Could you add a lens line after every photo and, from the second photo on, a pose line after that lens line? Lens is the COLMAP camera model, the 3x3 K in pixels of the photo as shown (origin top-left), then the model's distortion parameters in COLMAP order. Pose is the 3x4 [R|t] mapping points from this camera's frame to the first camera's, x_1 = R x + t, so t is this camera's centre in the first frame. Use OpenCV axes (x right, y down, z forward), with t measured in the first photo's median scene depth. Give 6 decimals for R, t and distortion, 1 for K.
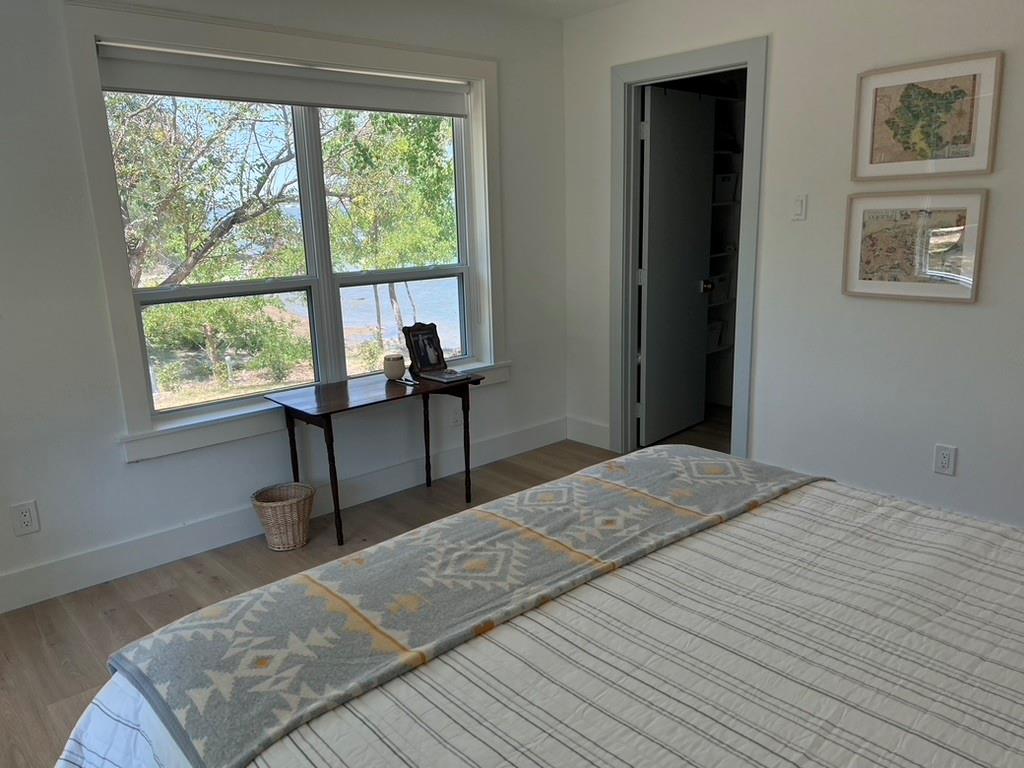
lens RADIAL K [[769.0, 0, 514.1], [0, 769.0, 385.6], [0, 0, 1]] dist [0.062088, -0.076963]
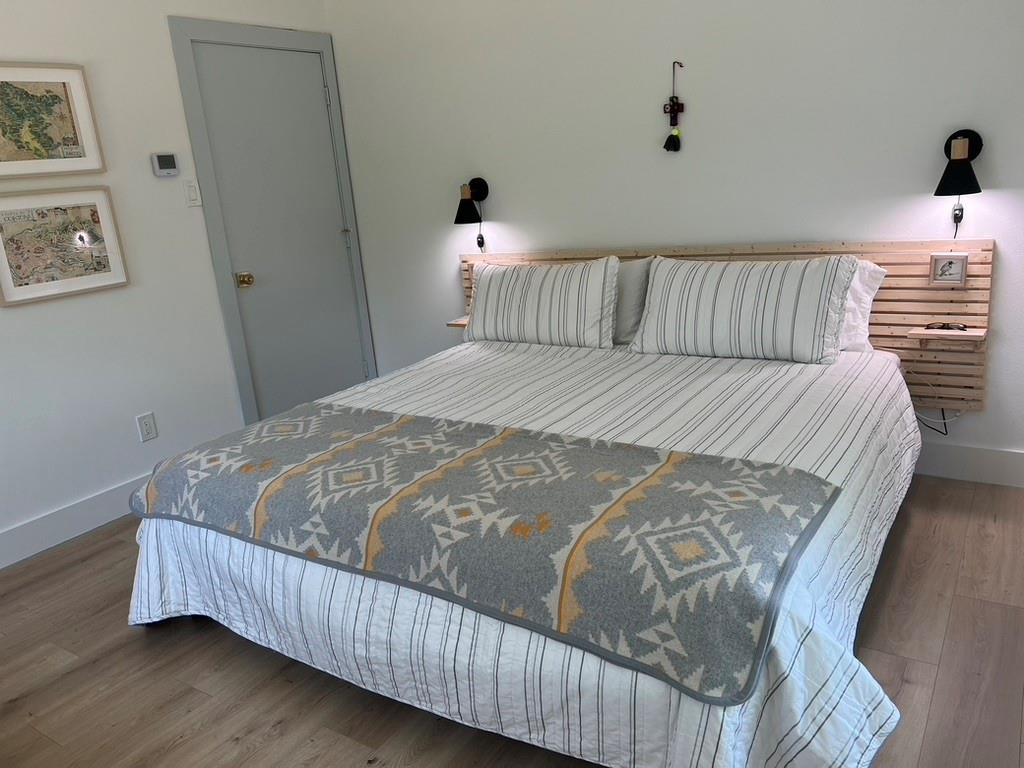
lens RADIAL K [[769.0, 0, 513.2], [0, 769.0, 381.4], [0, 0, 1]] dist [0.062088, -0.076963]
pose [[-0.254342, -0.207169, 0.944664, -0.663356], [0.308698, 0.908299, 0.282308, -0.124721], [-0.916524, 0.363419, -0.167066, 0.720379]]
